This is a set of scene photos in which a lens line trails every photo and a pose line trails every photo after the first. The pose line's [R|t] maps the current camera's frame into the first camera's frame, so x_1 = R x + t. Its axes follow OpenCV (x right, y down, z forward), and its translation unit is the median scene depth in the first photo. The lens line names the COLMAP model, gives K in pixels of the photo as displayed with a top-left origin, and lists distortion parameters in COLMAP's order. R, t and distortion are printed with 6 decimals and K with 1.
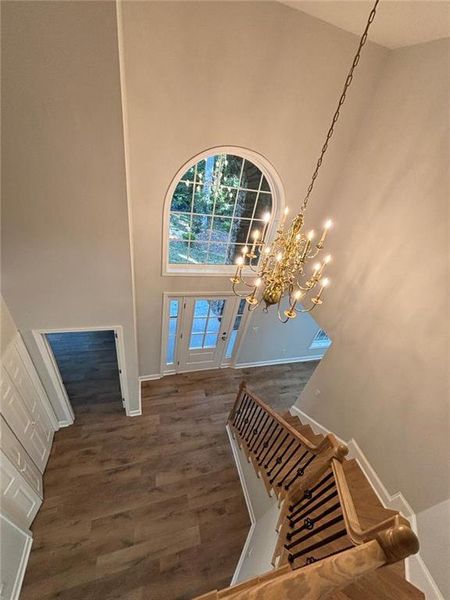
lens RADIAL K [[237.4, 0, 222.2], [0, 237.4, 299.2], [0, 0, 1]] dist [0.001402, 0.001617]
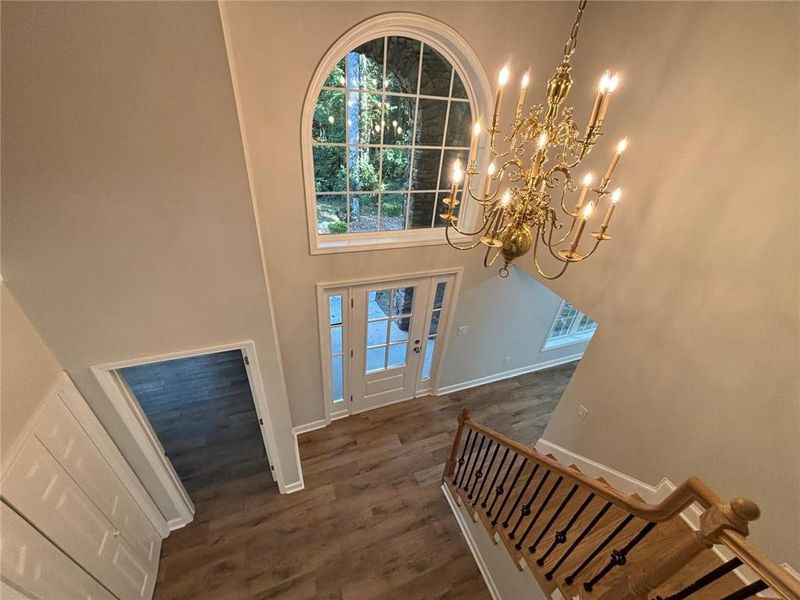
lens RADIAL K [[316.6, 0, 397.3], [0, 316.6, 301.4], [0, 0, 1]] dist [0.001402, 0.001617]
pose [[0.990860, -0.132181, 0.026905, -0.066127], [0.133093, 0.990467, -0.035522, 0.073627], [-0.021953, 0.038778, 0.999007, 0.171797]]
